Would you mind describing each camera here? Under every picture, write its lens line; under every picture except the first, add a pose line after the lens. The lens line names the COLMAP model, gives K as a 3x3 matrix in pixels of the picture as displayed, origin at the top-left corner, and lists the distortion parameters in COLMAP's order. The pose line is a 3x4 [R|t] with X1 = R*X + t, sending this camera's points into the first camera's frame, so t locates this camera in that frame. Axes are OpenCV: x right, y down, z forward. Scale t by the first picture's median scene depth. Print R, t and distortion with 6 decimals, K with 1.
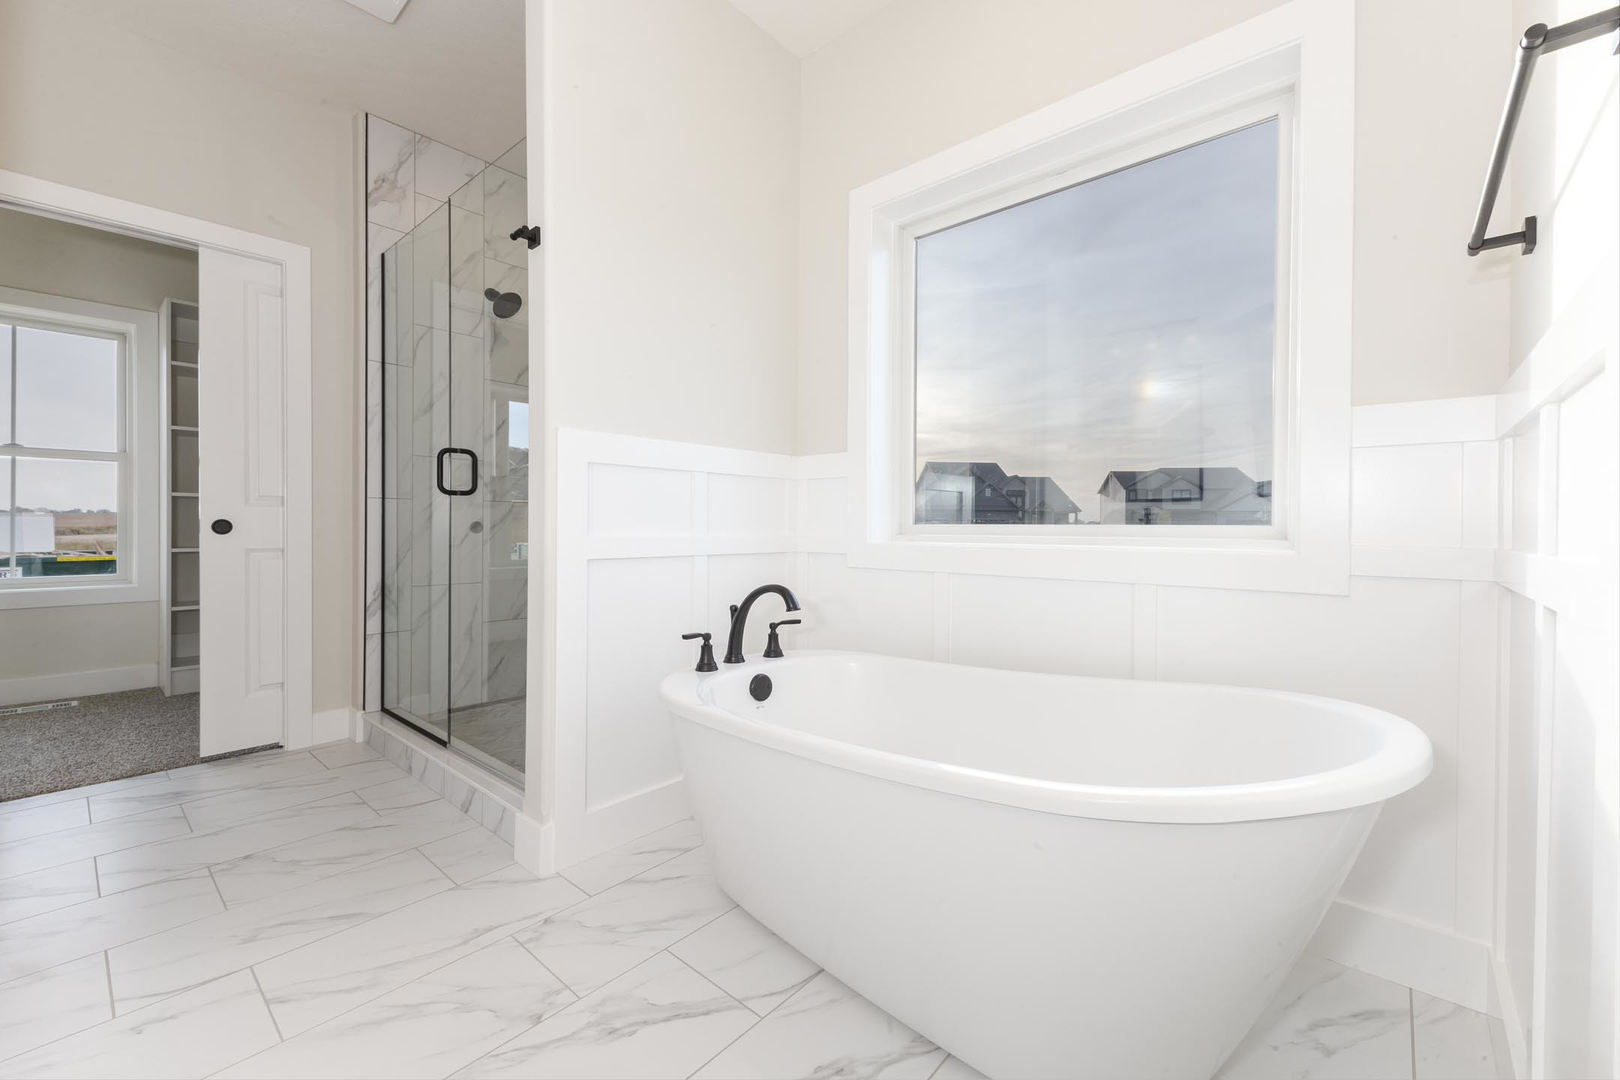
lens RADIAL K [[656.4, 0, 787.6], [0, 656.4, 528.9], [0, 0, 1]] dist [0.014466, -0.000084]
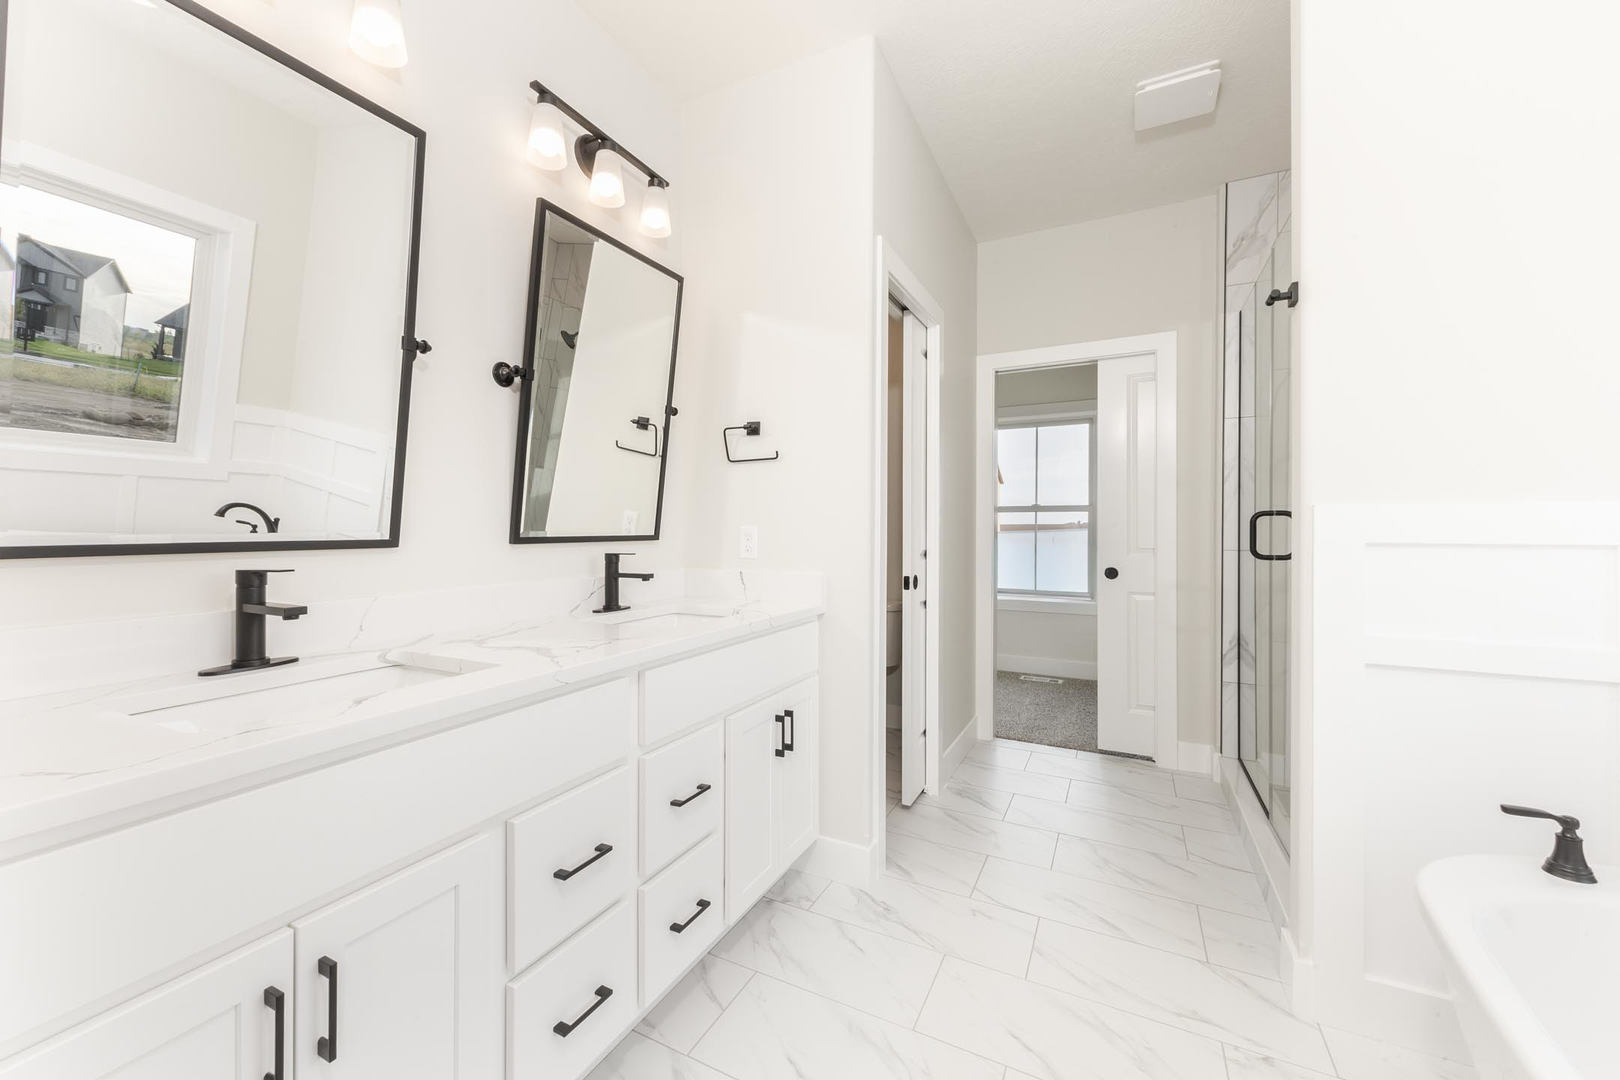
lens RADIAL K [[656.4, 0, 787.6], [0, 656.4, 528.9], [0, 0, 1]] dist [0.014466, -0.000084]
pose [[0.260768, -0.003542, -0.965395, 0.205113], [-0.006705, 0.999963, -0.005480, -0.074980], [0.965378, 0.007902, 0.260735, 0.066158]]
